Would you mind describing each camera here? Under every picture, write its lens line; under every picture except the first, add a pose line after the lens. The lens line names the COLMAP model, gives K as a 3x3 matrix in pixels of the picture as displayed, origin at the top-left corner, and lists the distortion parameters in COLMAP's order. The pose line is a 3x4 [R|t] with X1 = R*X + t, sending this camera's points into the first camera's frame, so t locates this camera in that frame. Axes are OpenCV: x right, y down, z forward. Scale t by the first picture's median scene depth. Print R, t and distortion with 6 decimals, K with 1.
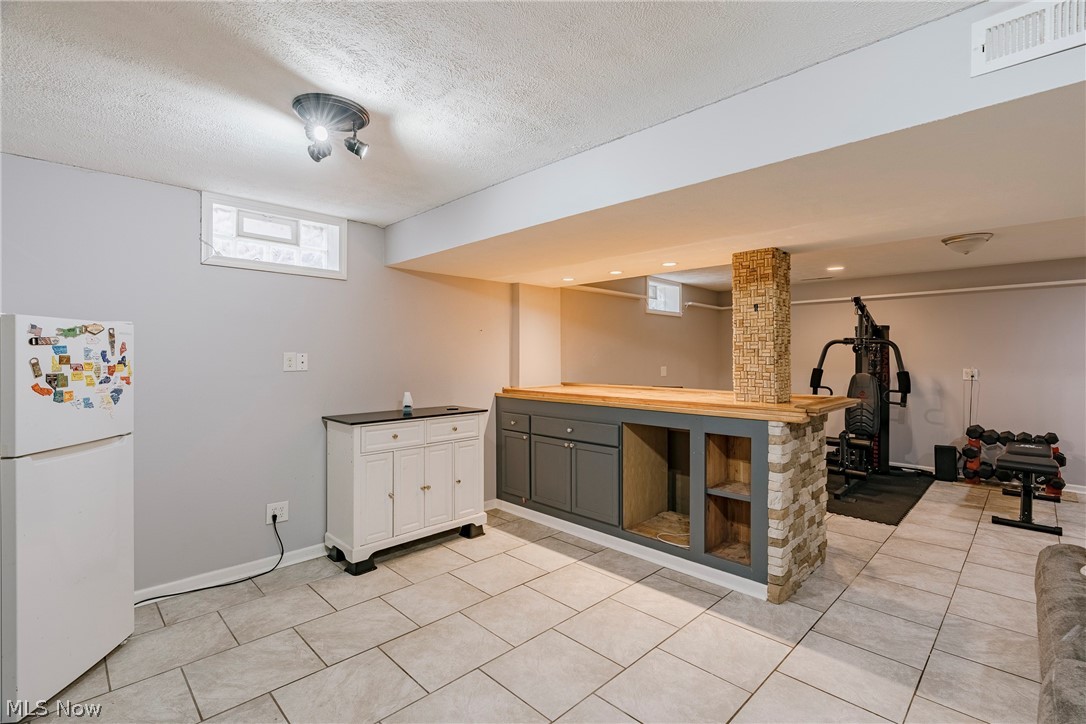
lens RADIAL K [[493.3, 0, 543.0], [0, 493.3, 362.0], [0, 0, 1]] dist [-0.004220, -0.000007]
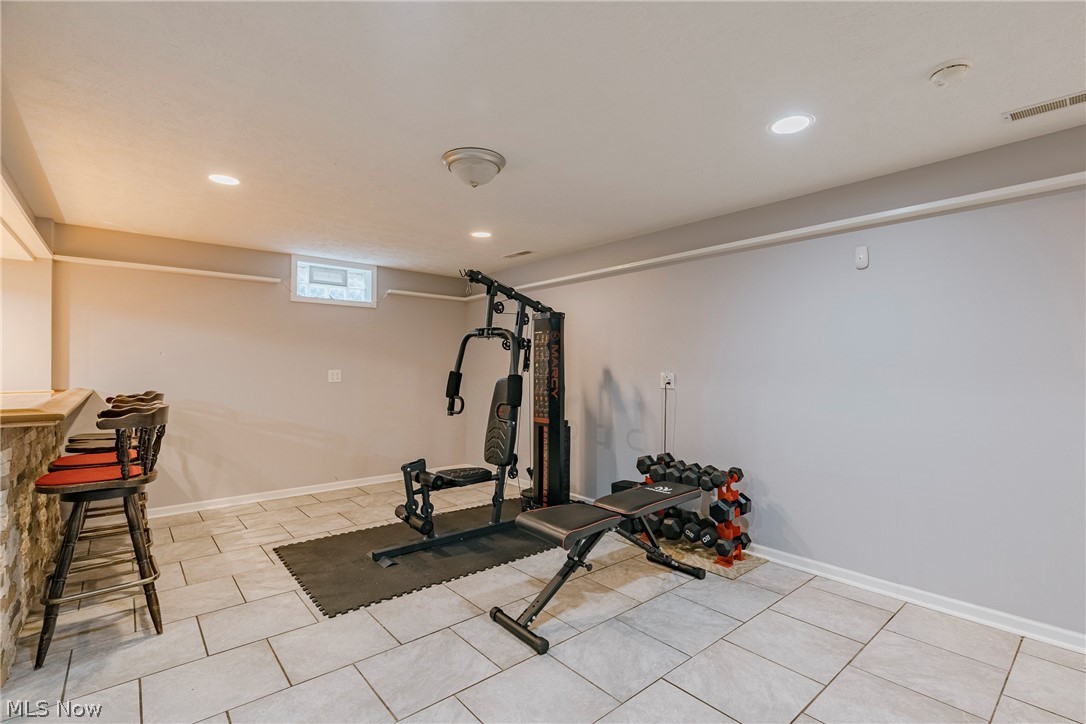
lens RADIAL K [[495.9, 0, 543.0], [0, 495.9, 362.0], [0, 0, 1]] dist [-0.001572, 0.000533]
pose [[0.996488, 0.001329, -0.083729, 1.585532], [-0.003185, 0.999752, -0.022035, 0.031423], [0.083679, 0.022225, 0.996245, 0.588981]]
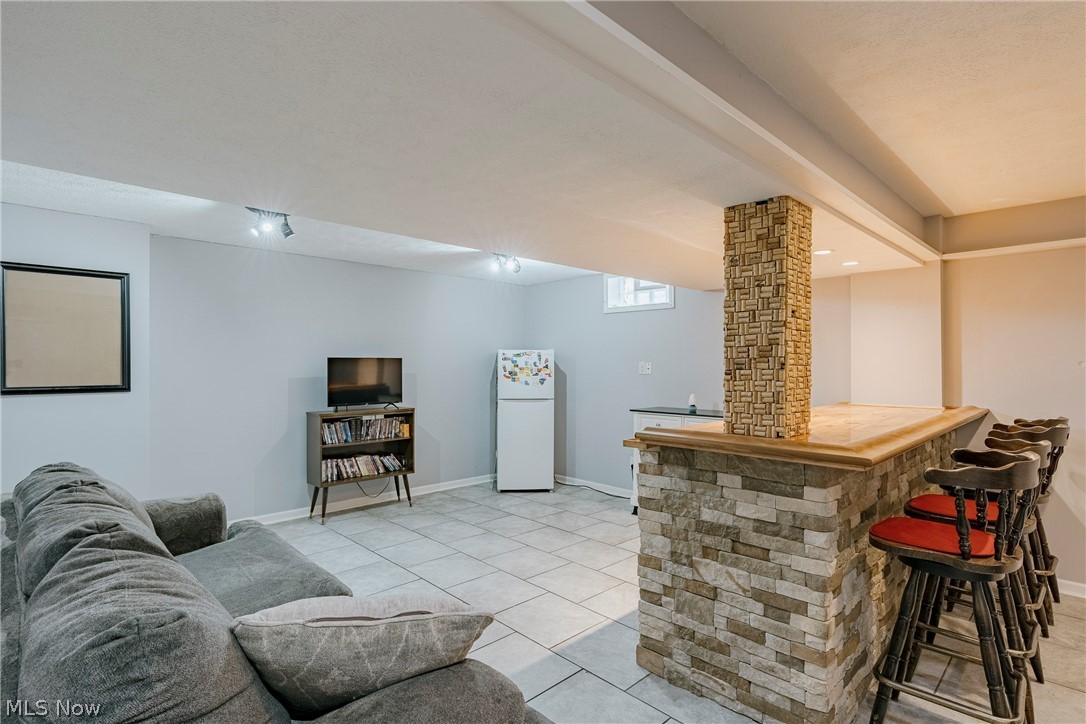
lens RADIAL K [[539.6, 0, 543.0], [0, 539.6, 362.0], [0, 0, 1]] dist [-0.005143, -0.000440]
pose [[-0.013163, -0.004148, -0.999905, 1.450671], [-0.012416, 0.999915, -0.003985, -0.011006], [0.999836, 0.012362, -0.013214, 0.883838]]
